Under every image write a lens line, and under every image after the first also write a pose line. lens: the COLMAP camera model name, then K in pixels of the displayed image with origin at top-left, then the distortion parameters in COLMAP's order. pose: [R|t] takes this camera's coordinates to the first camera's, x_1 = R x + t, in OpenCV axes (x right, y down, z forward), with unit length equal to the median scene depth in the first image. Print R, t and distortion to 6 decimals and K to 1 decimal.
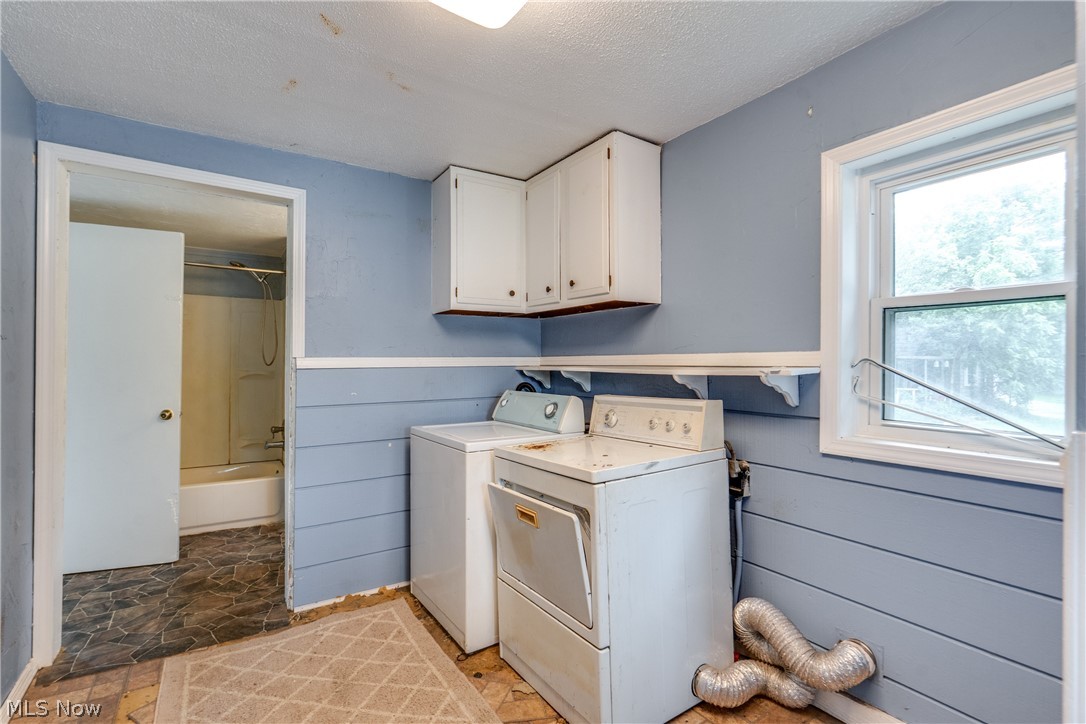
lens RADIAL K [[510.6, 0, 543.1], [0, 510.6, 366.8], [0, 0, 1]] dist [-0.002155, 0.000439]
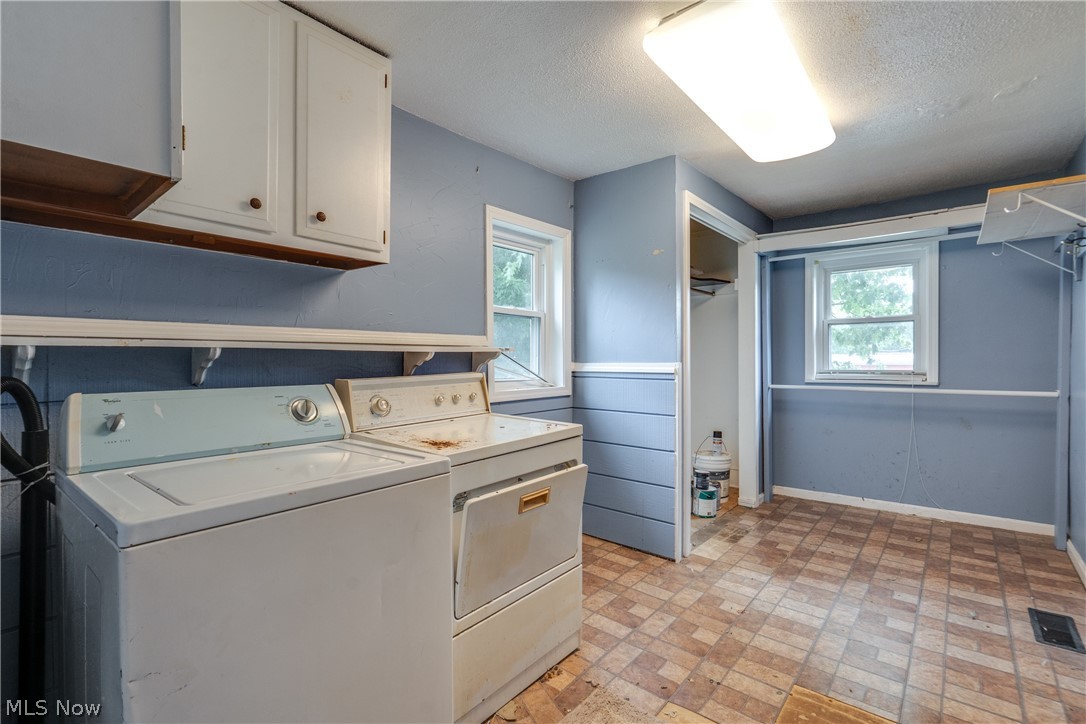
lens RADIAL K [[491.7, 0, 543.0], [0, 491.7, 362.0], [0, 0, 1]] dist [-0.006367, 0.000668]
pose [[-0.295600, -0.011502, 0.955243, -0.803710], [0.000313, 0.999926, 0.012137, 0.025535], [-0.955312, 0.003886, -0.295574, 1.131629]]
